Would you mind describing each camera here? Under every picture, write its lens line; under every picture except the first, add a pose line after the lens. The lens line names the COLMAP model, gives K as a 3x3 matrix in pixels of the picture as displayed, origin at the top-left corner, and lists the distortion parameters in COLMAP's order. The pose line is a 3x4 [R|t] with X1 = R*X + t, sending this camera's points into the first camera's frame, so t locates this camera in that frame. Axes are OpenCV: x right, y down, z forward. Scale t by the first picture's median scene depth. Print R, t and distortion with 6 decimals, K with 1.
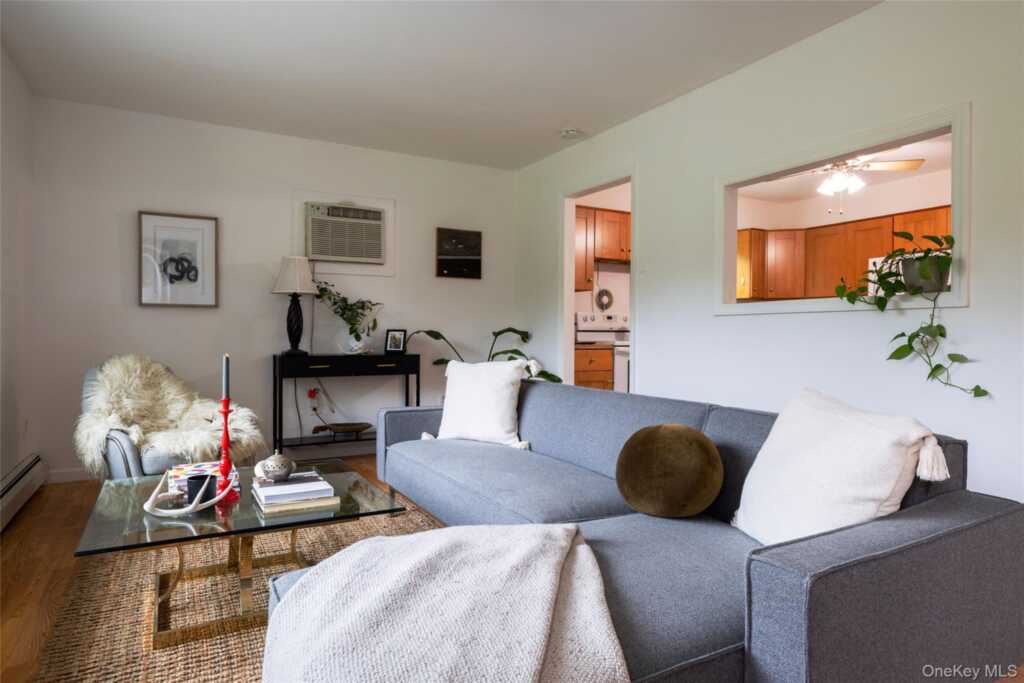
lens RADIAL K [[603.0, 0, 512.0], [0, 603.0, 341.5], [0, 0, 1]] dist [0.000040, -0.000218]
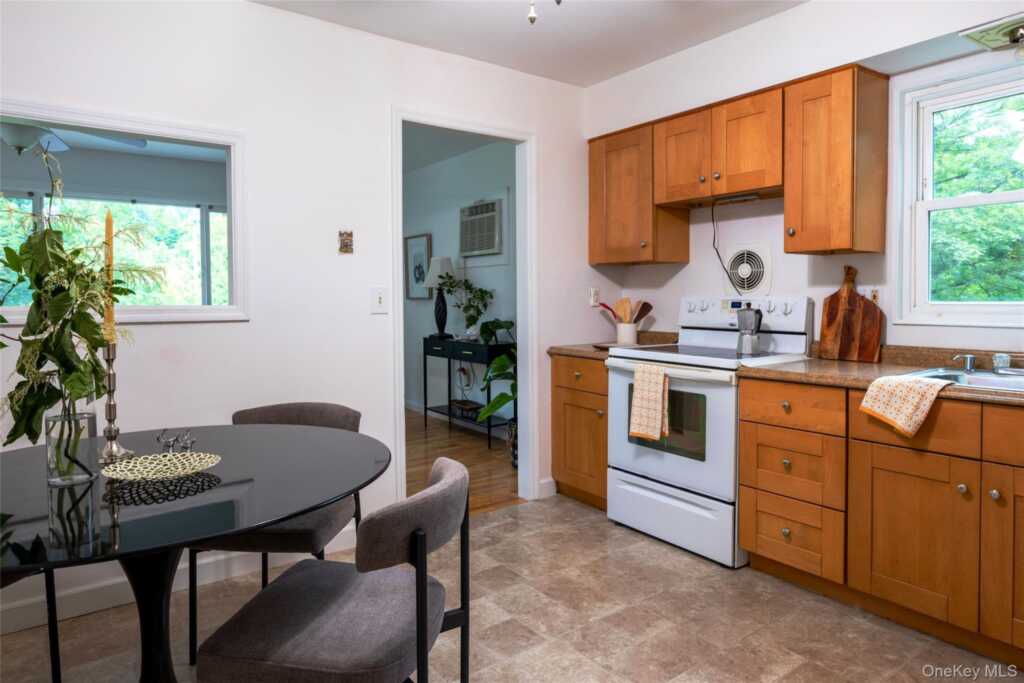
lens RADIAL K [[629.5, 0, 513.0], [0, 629.5, 317.2], [0, 0, 1]] dist [-0.003631, 0.001692]
pose [[0.115746, 0.030223, -0.992819, 0.849524], [-0.009321, 0.999526, 0.029340, -0.052559], [0.993235, 0.005858, 0.115973, 0.908657]]
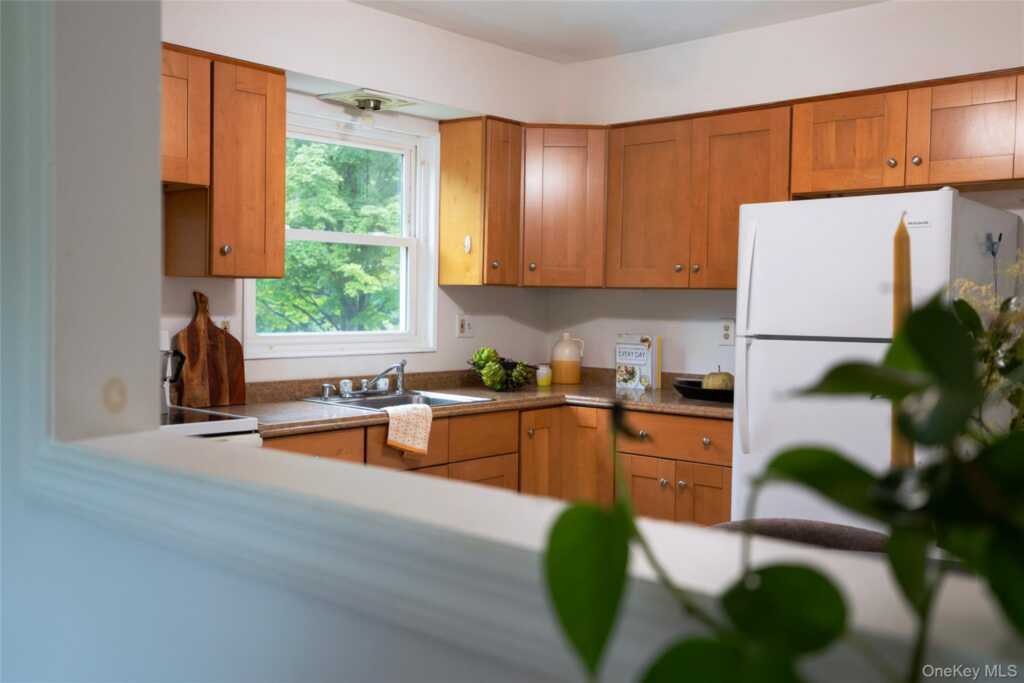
lens RADIAL K [[987.4, 0, 512.0], [0, 987.4, 341.5], [0, 0, 1]] dist [0.004189, 0.000757]
pose [[0.946944, 0.000127, 0.321399, 0.269444], [-0.008761, 0.999639, 0.025418, -0.069978], [-0.321280, -0.026885, 0.946603, 0.484801]]
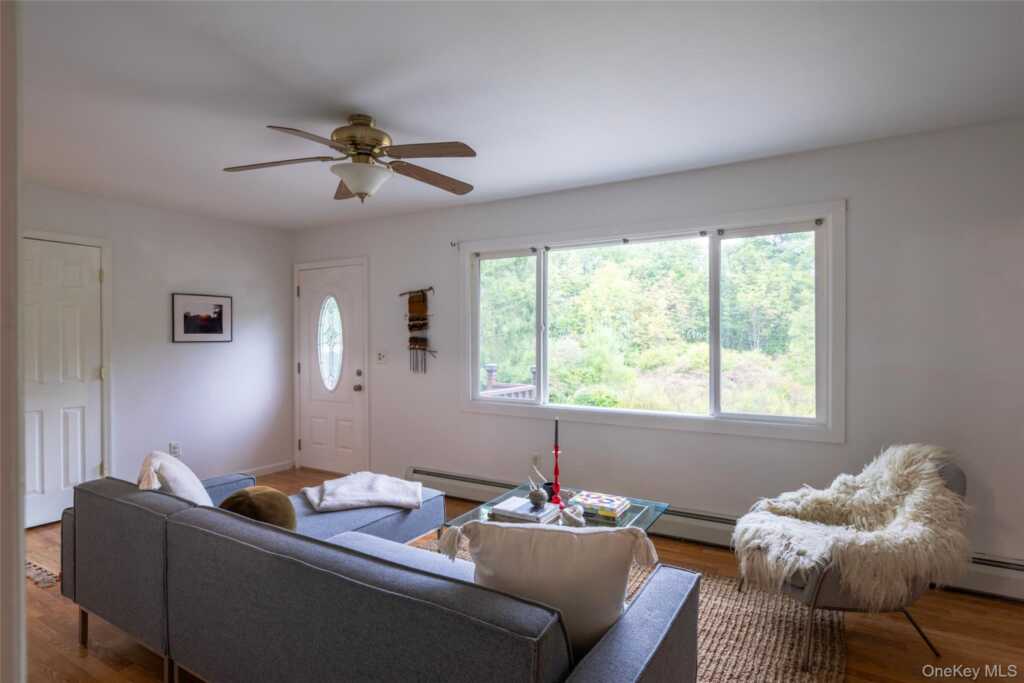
lens RADIAL K [[527.9, 0, 512.0], [0, 527.9, 341.5], [0, 0, 1]] dist [0.002468, 0.000303]
pose [[-0.876592, 0.001511, -0.481232, 0.138926], [-0.007239, 0.999841, 0.016325, -0.087792], [0.481180, 0.017794, -0.876441, 0.954653]]
